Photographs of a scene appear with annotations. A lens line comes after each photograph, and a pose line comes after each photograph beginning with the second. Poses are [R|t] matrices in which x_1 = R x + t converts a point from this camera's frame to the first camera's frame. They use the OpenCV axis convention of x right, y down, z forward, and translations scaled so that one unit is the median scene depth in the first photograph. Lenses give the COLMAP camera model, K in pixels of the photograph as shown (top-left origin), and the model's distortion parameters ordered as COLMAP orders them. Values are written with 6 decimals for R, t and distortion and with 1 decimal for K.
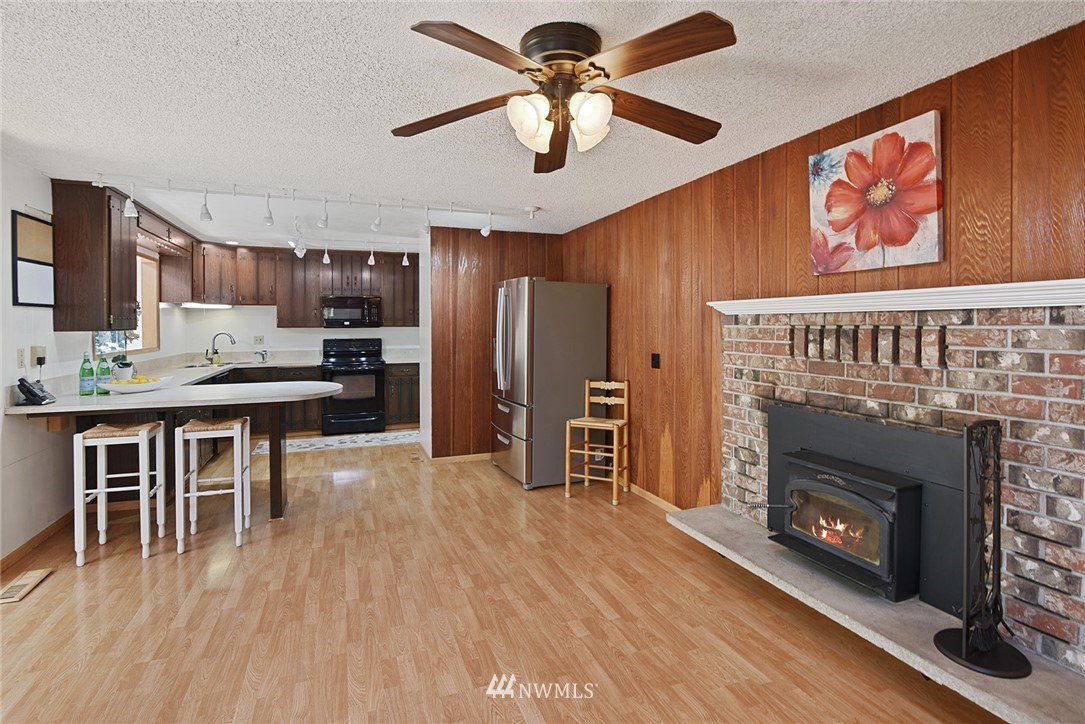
lens RADIAL K [[526.6, 0, 543.4], [0, 526.6, 334.8], [0, 0, 1]] dist [-0.018889, -0.000115]
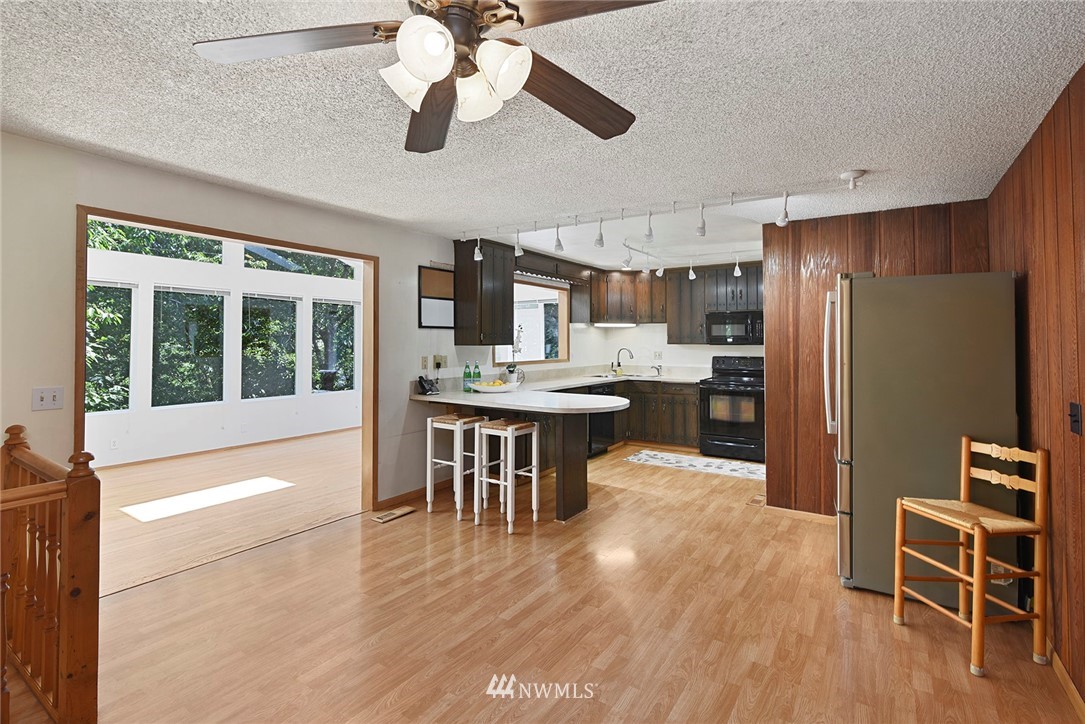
lens RADIAL K [[516.8, 0, 537.1], [0, 516.8, 330.0], [0, 0, 1]] dist [-0.004426, -0.000306]
pose [[0.576296, -0.012991, -0.817138, 0.299672], [-0.020200, 0.999342, -0.030134, -0.008427], [0.816991, 0.033873, 0.575654, 0.292015]]
